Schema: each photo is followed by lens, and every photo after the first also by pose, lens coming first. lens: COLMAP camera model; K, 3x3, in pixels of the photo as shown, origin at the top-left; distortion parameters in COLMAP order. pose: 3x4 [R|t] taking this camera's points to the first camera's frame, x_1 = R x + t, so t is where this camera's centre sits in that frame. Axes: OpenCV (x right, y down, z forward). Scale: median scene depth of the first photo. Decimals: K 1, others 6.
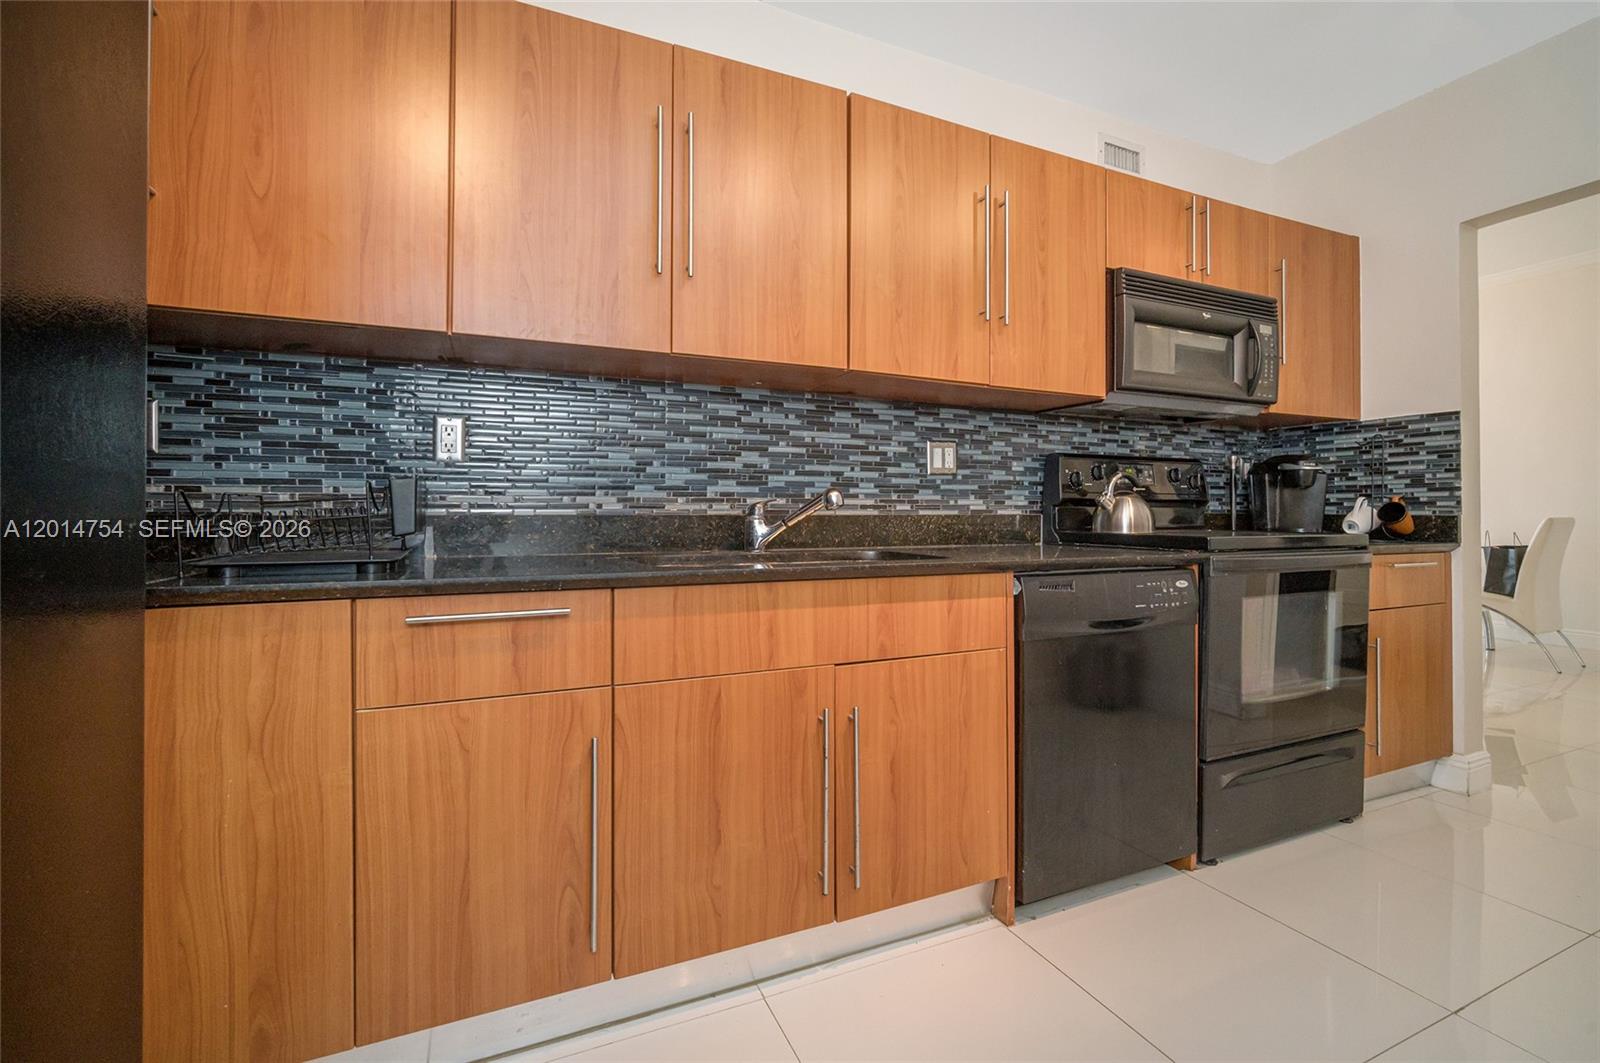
lens RADIAL K [[709.3, 0, 802.8], [0, 709.3, 516.3], [0, 0, 1]] dist [-0.010115, 0.000900]
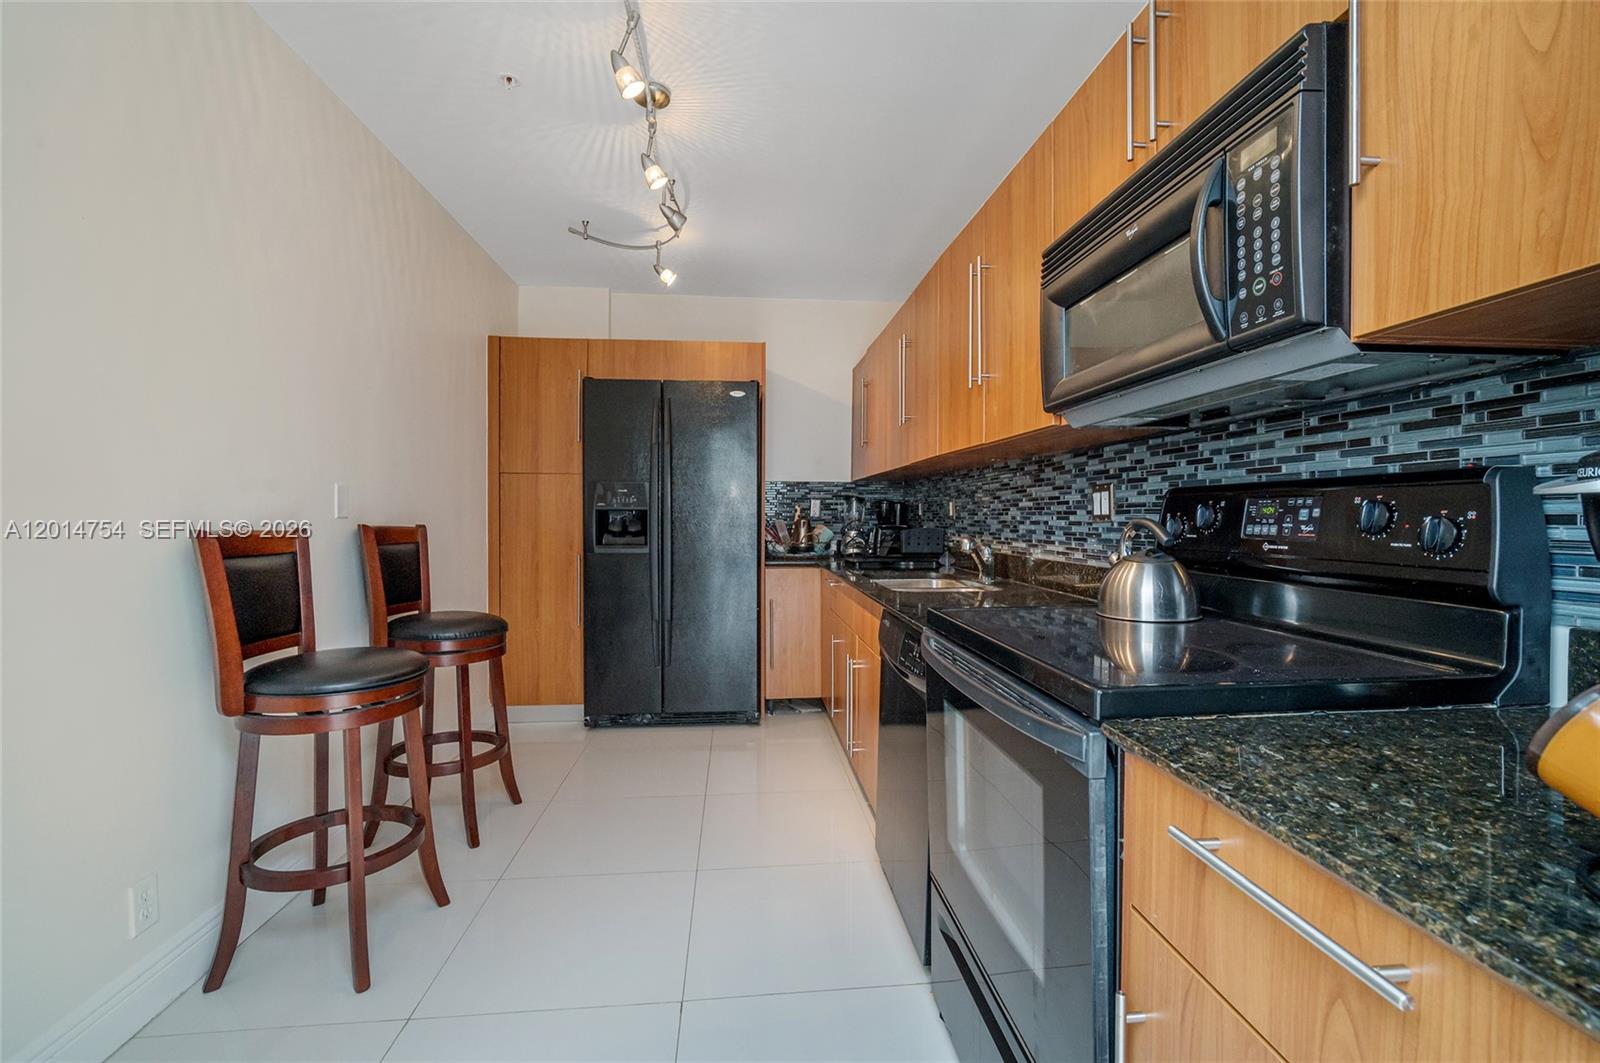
lens RADIAL K [[709.3, 0, 802.6], [0, 709.3, 529.4], [0, 0, 1]] dist [-0.010115, 0.000900]
pose [[-0.337717, 0.017441, -0.941086, 1.144151], [-0.006950, 0.999755, 0.021022, -0.064365], [0.941222, 0.013640, -0.337513, 0.928059]]
